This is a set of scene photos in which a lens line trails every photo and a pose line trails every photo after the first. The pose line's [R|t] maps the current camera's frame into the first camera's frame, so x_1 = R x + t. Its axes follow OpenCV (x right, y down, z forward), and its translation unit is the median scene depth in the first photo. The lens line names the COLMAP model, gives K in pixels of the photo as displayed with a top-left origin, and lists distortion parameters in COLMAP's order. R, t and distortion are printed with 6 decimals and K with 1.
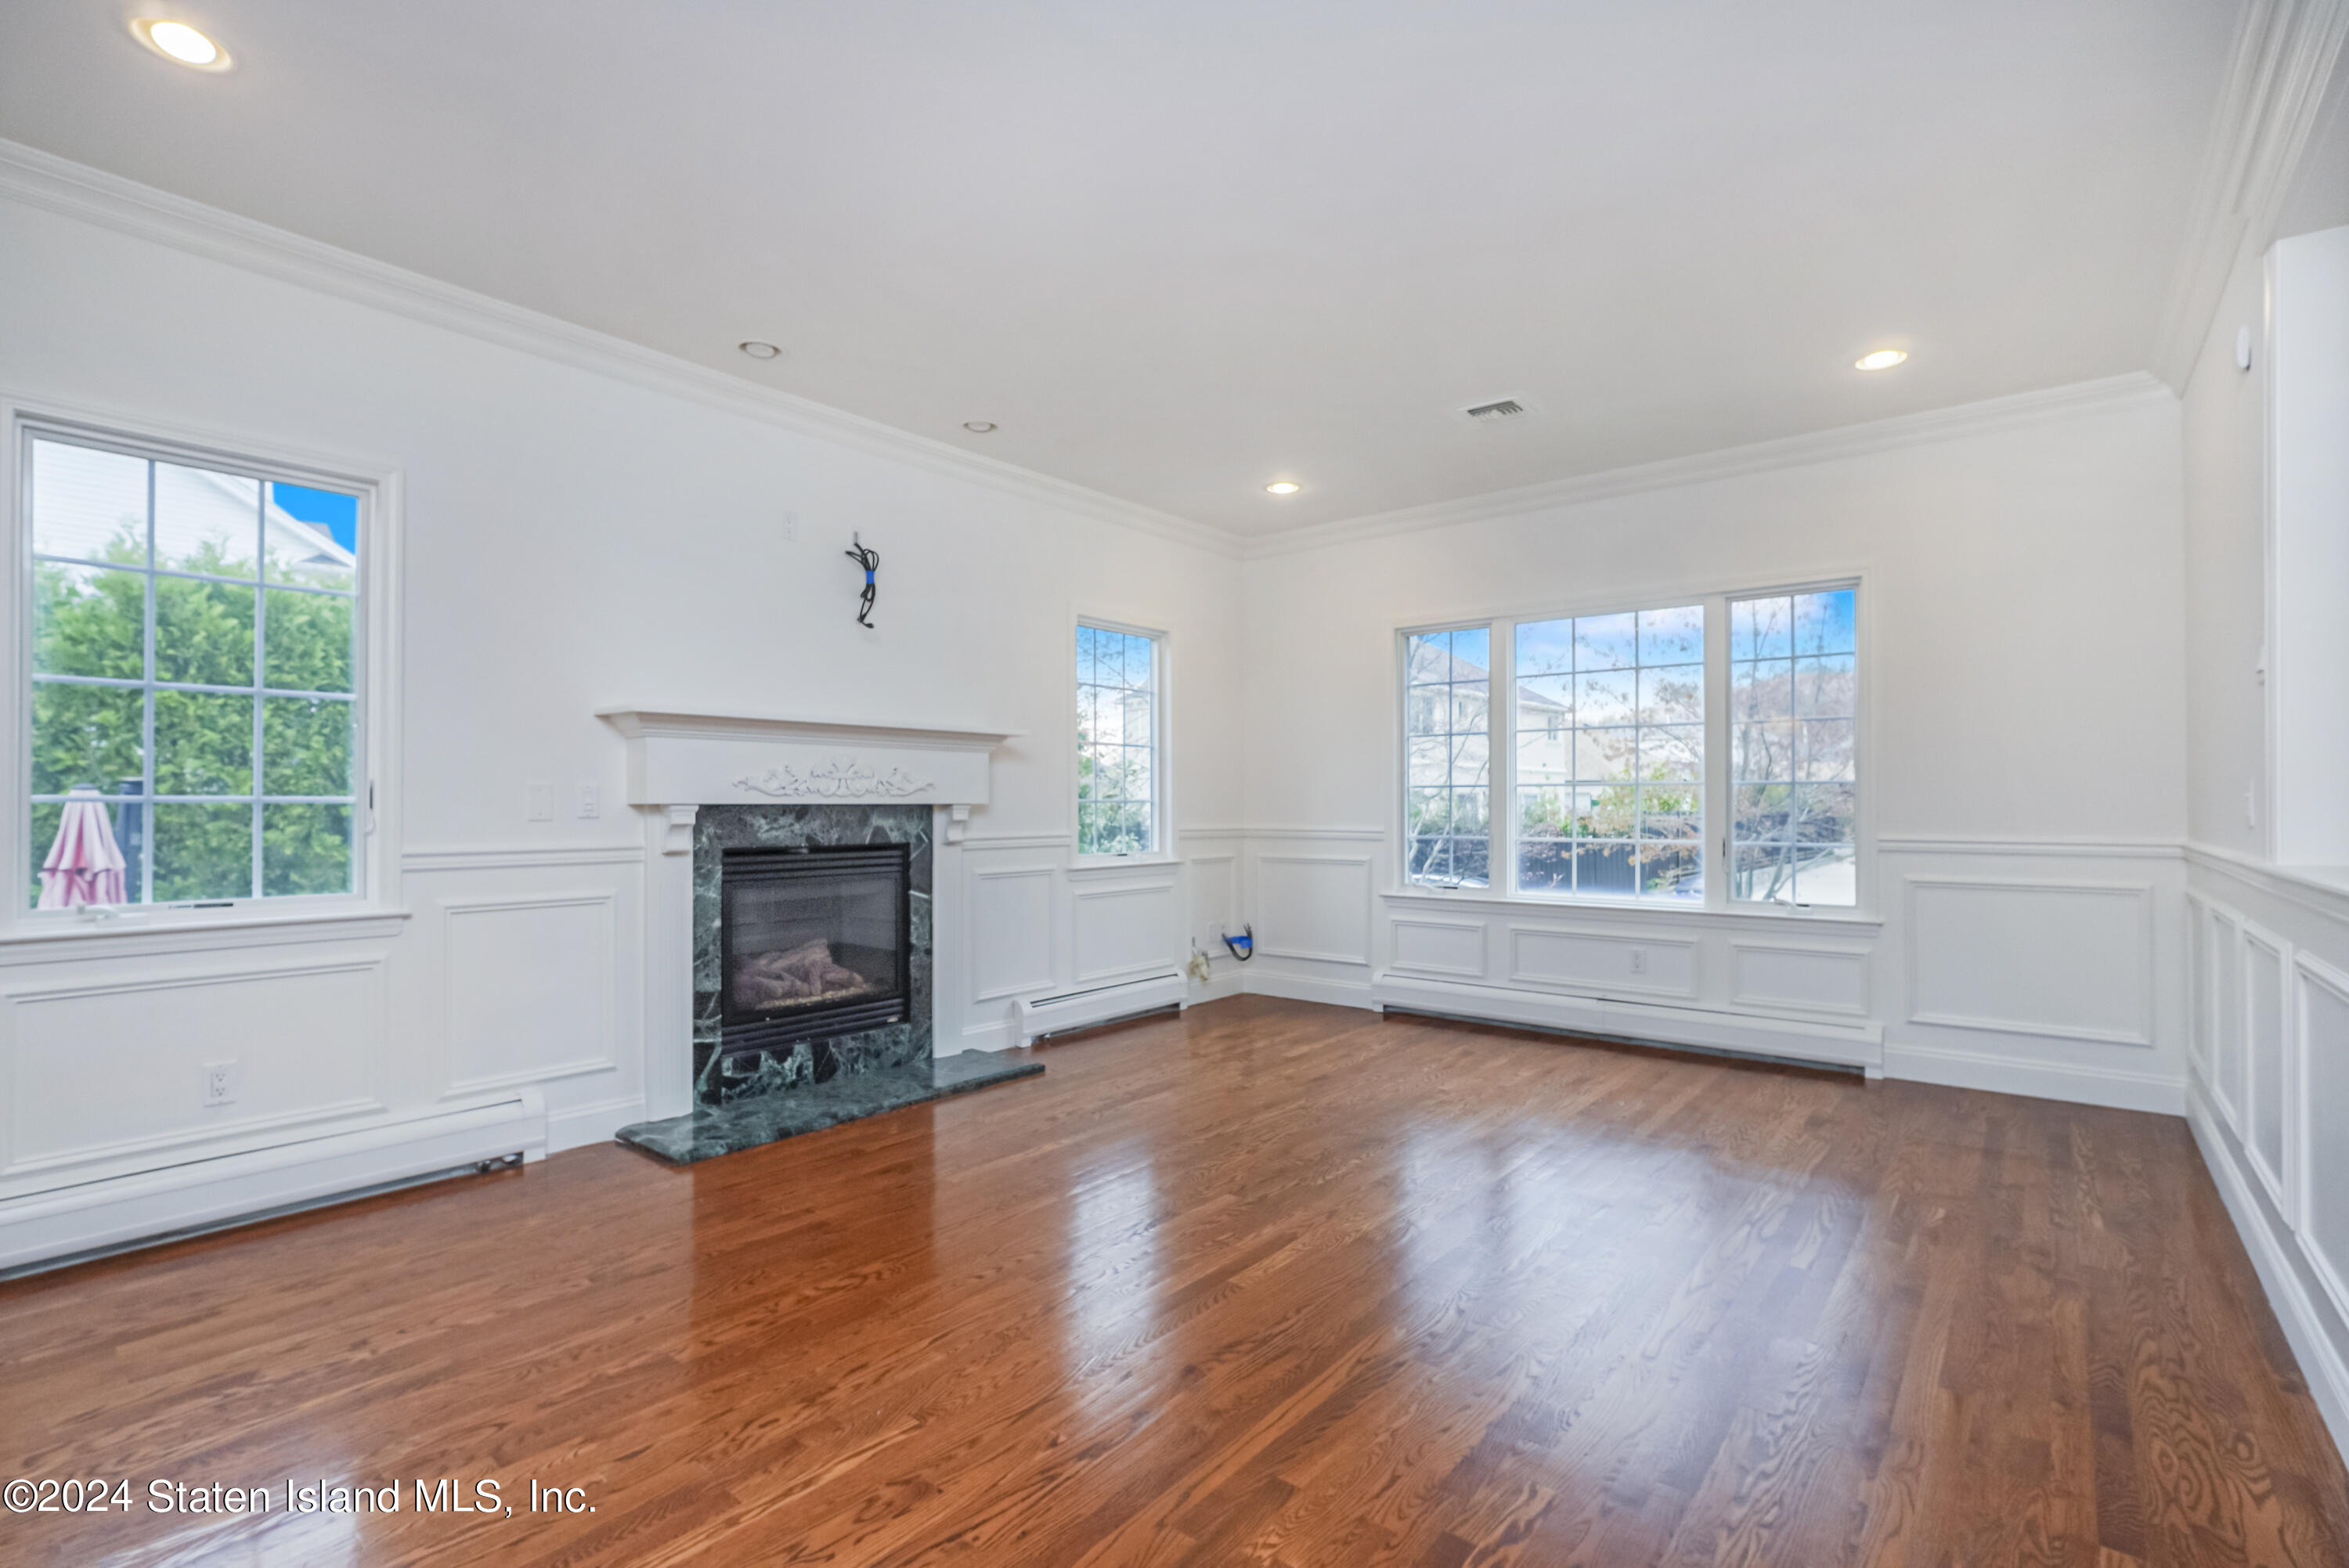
lens RADIAL K [[1080.6, 0, 1184.9], [0, 1080.6, 790.0], [0, 0, 1]] dist [-0.021220, 0.007030]
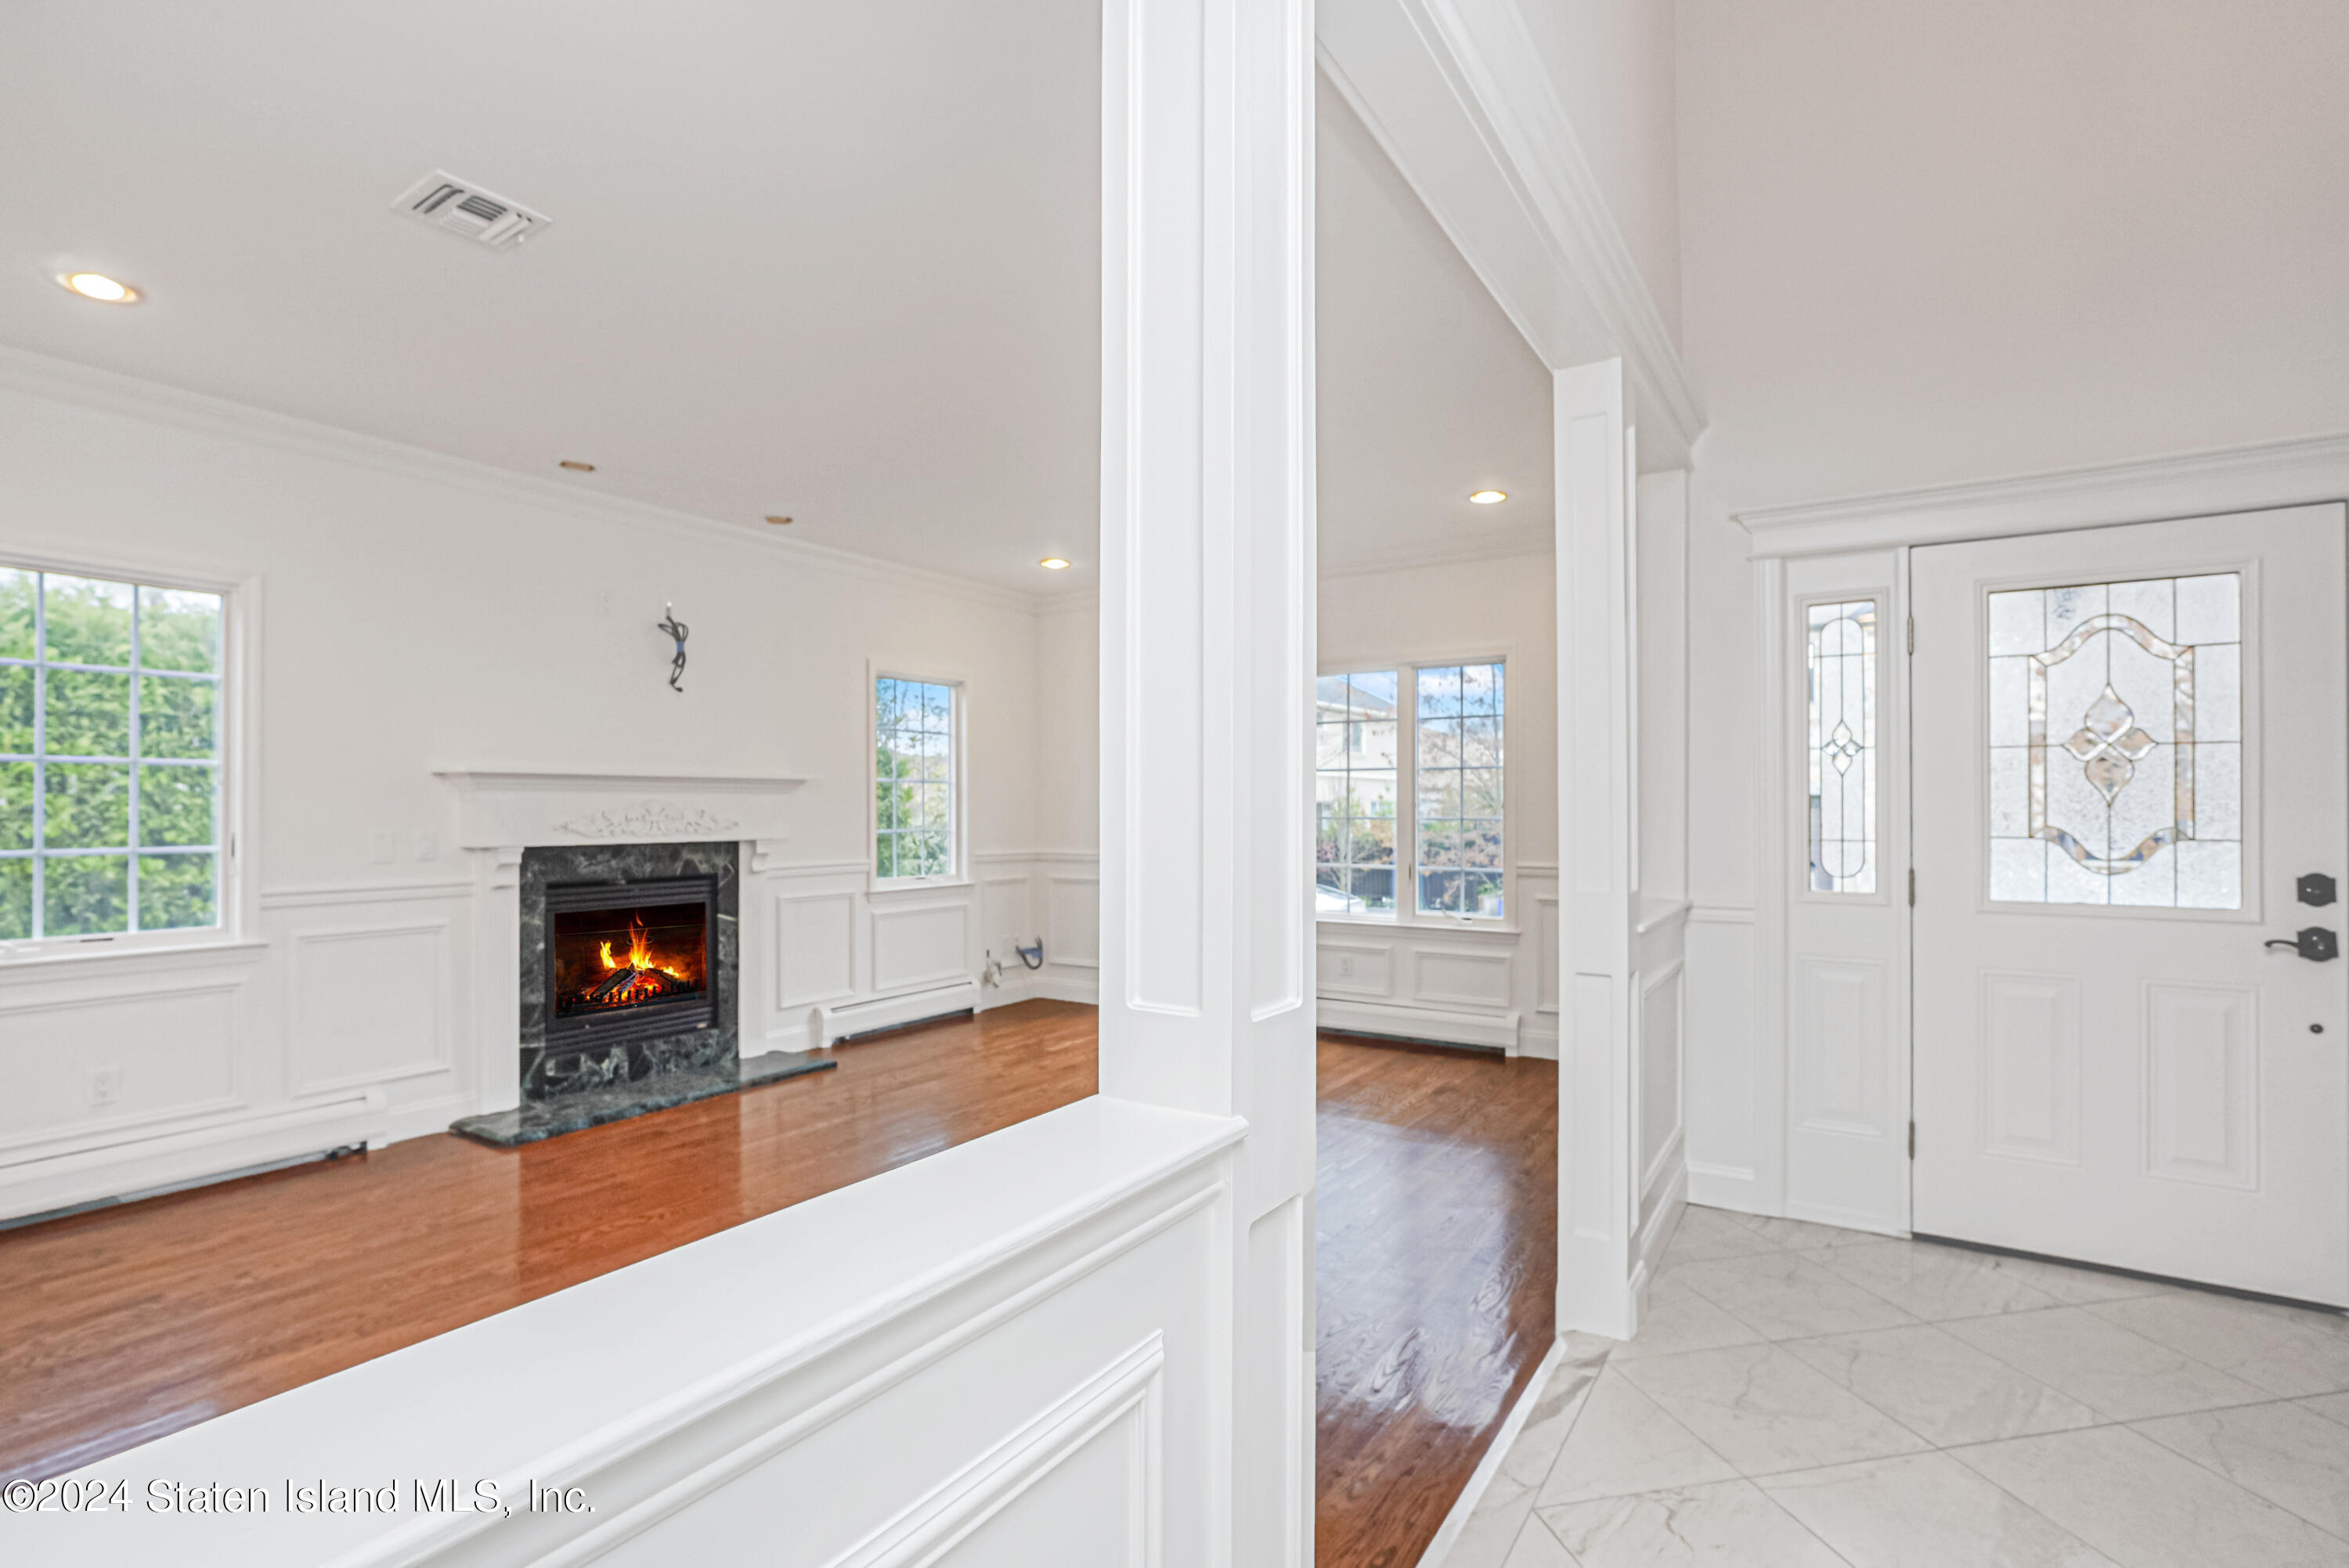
lens RADIAL K [[1080.6, 0, 1169.3], [0, 1080.6, 799.0], [0, 0, 1]] dist [-0.021220, 0.007030]
pose [[0.994731, 0.000233, 0.102523, 0.128499], [-0.000511, 0.999996, 0.002686, -0.040532], [-0.102522, -0.002724, 0.994727, -0.238330]]
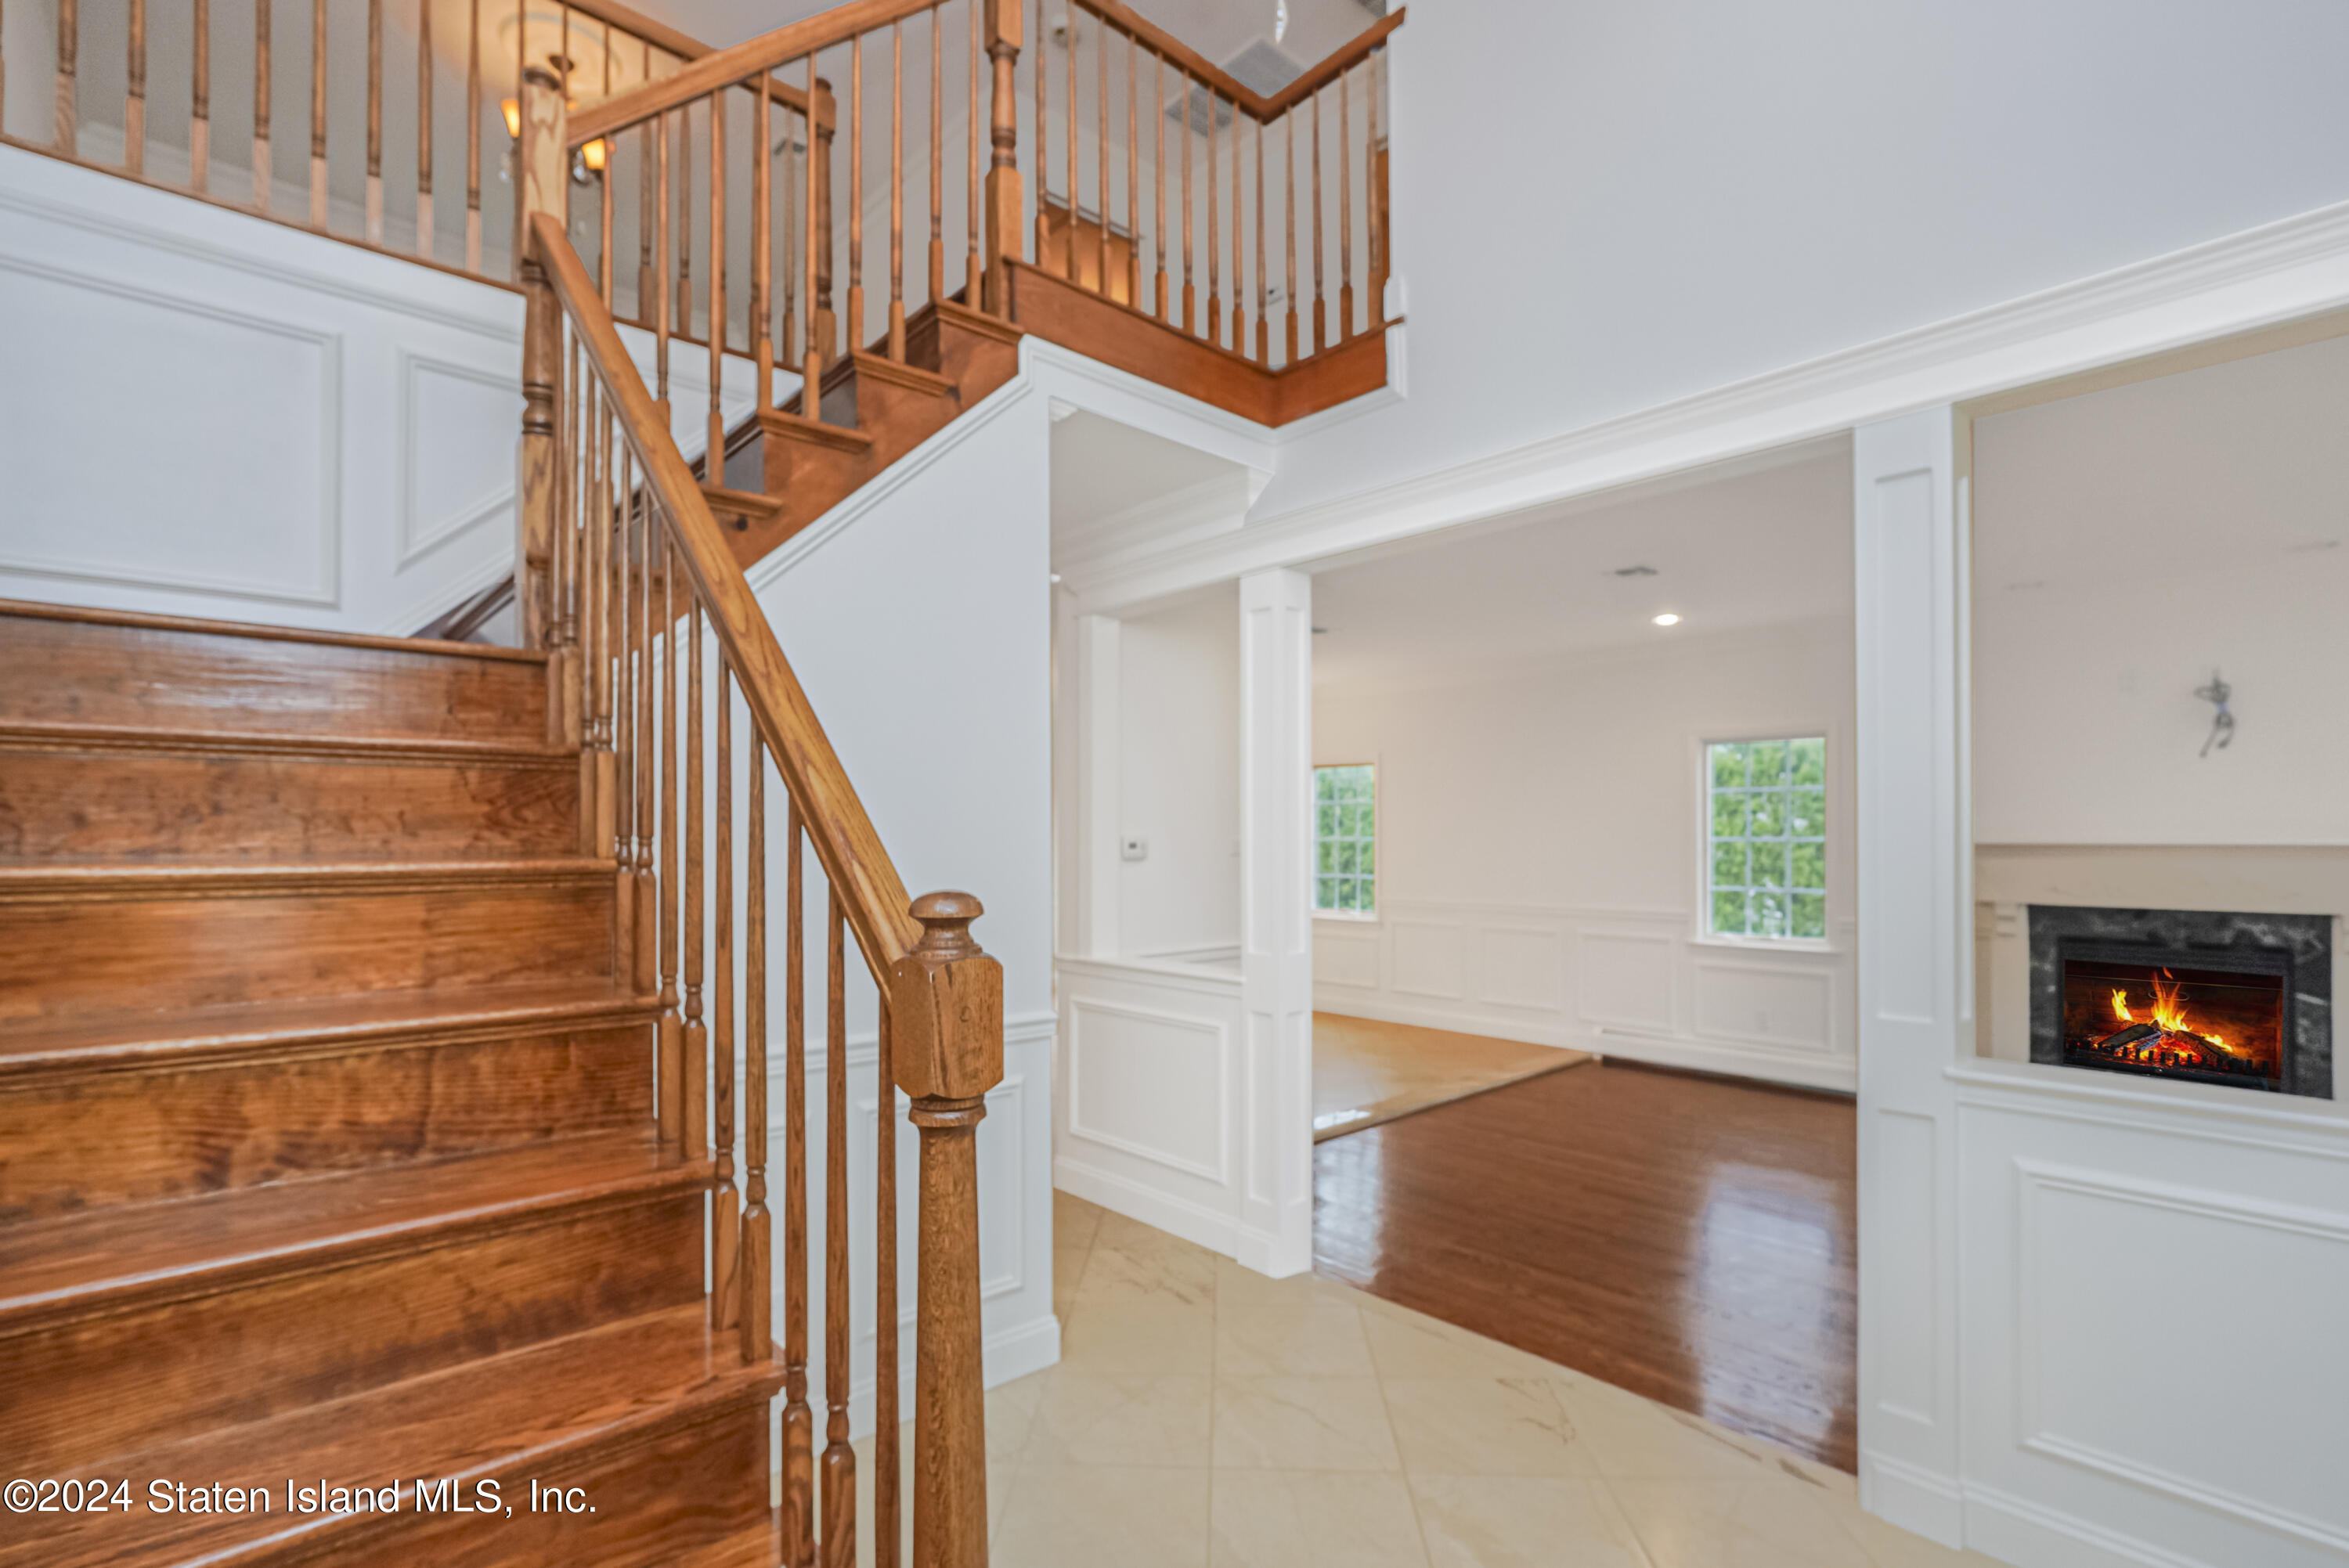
lens RADIAL K [[1080.6, 0, 1176.6], [0, 1080.6, 829.8], [0, 0, 1]] dist [-0.021220, 0.007030]
pose [[-0.151445, -0.005942, -0.988448, 1.096213], [0.014152, 0.999866, -0.008179, -0.085669], [0.988364, -0.015227, -0.151341, 0.093636]]
